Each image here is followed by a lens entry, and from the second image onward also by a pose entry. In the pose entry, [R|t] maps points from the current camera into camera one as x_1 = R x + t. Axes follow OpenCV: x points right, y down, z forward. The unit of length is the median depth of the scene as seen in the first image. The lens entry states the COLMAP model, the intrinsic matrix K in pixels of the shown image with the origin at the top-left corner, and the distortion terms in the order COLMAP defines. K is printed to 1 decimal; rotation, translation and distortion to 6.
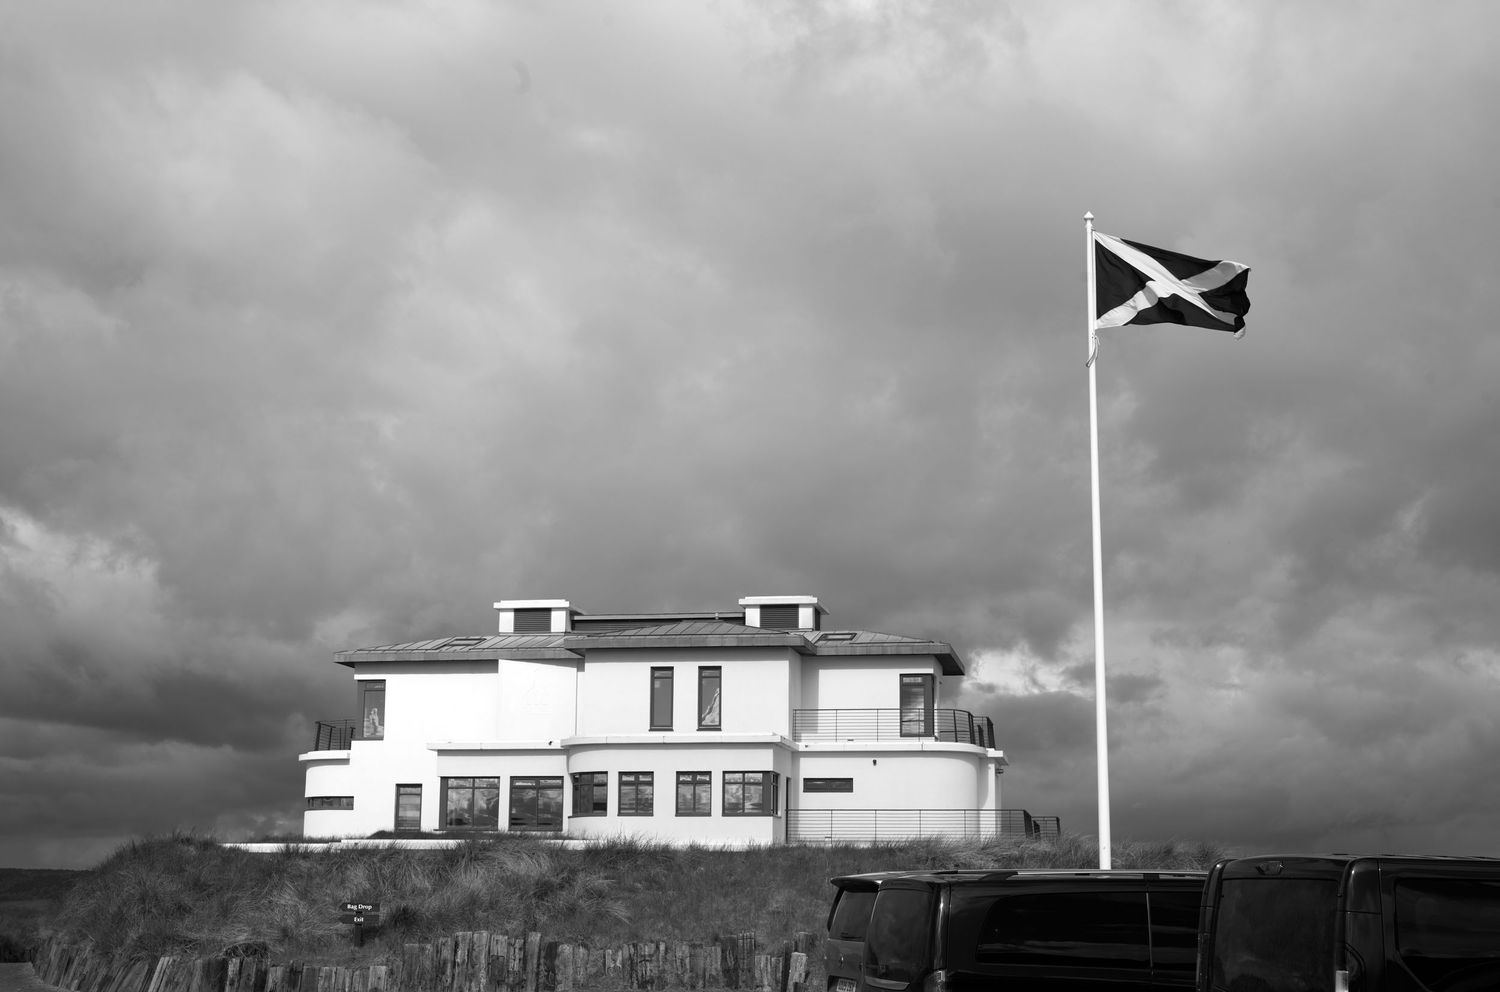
lens RADIAL K [[2213.1, 0, 748.4], [0, 2213.1, 494.5], [0, 0, 1]] dist [0.010140, 0.000000]
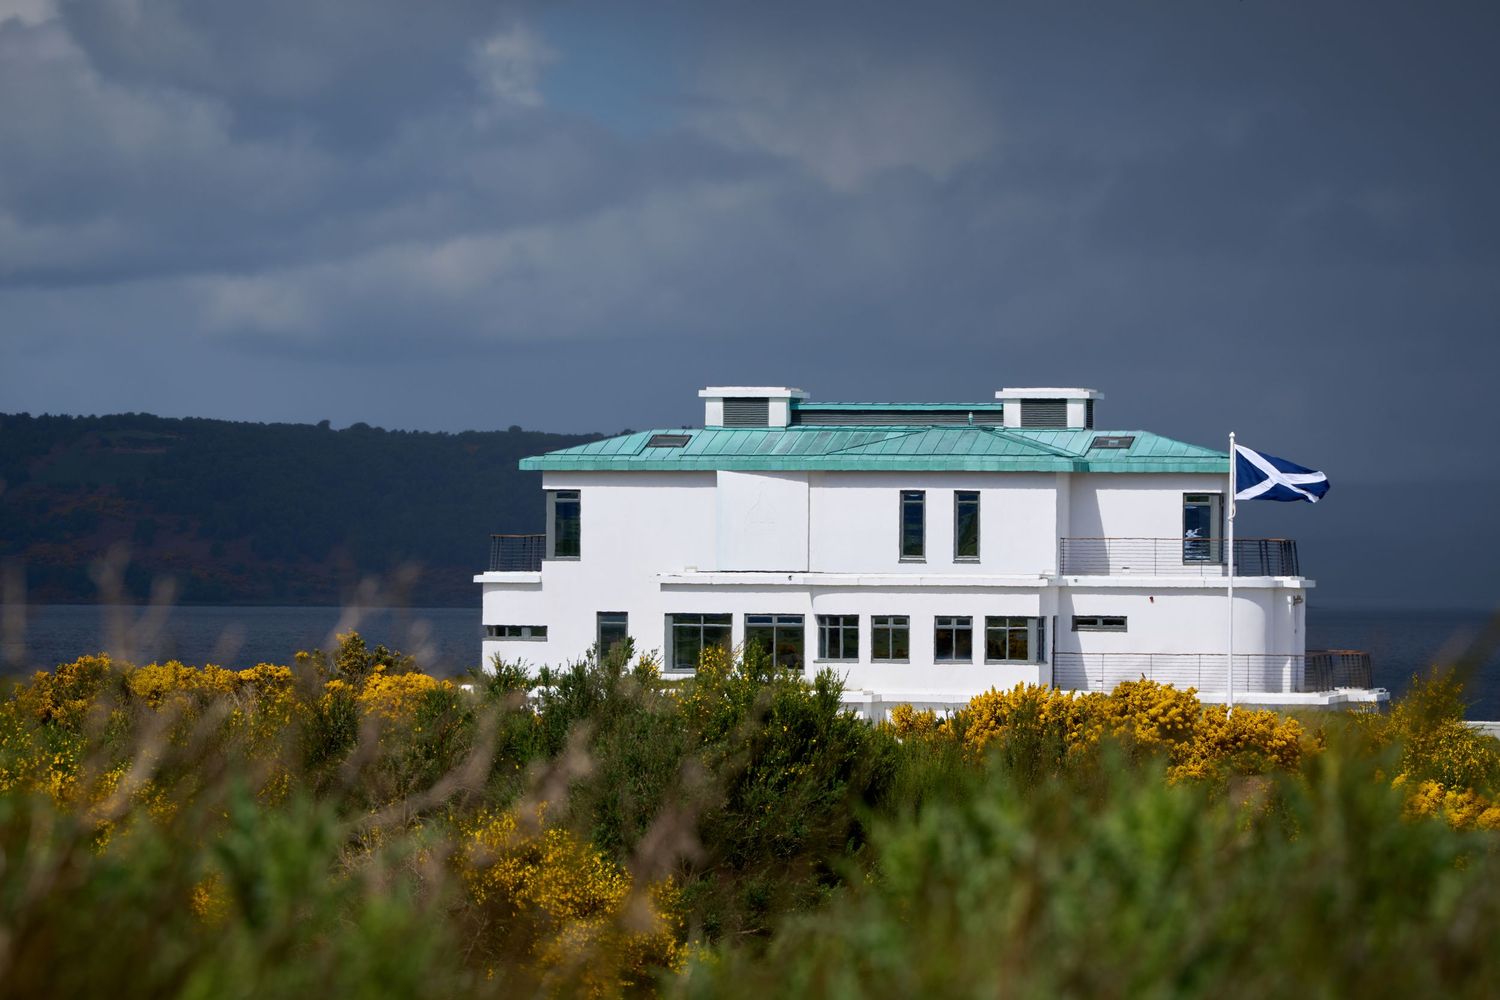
lens RADIAL K [[8275.0, 0, 750.1], [0, 8275.0, 500.4], [0, 0, 1]] dist [1.325626, 0.000000]
pose [[0.999862, -0.003710, -0.016173, -0.048896], [0.006480, 0.984592, 0.174747, -0.483316], [0.015276, -0.174828, 0.984481, -2.200464]]
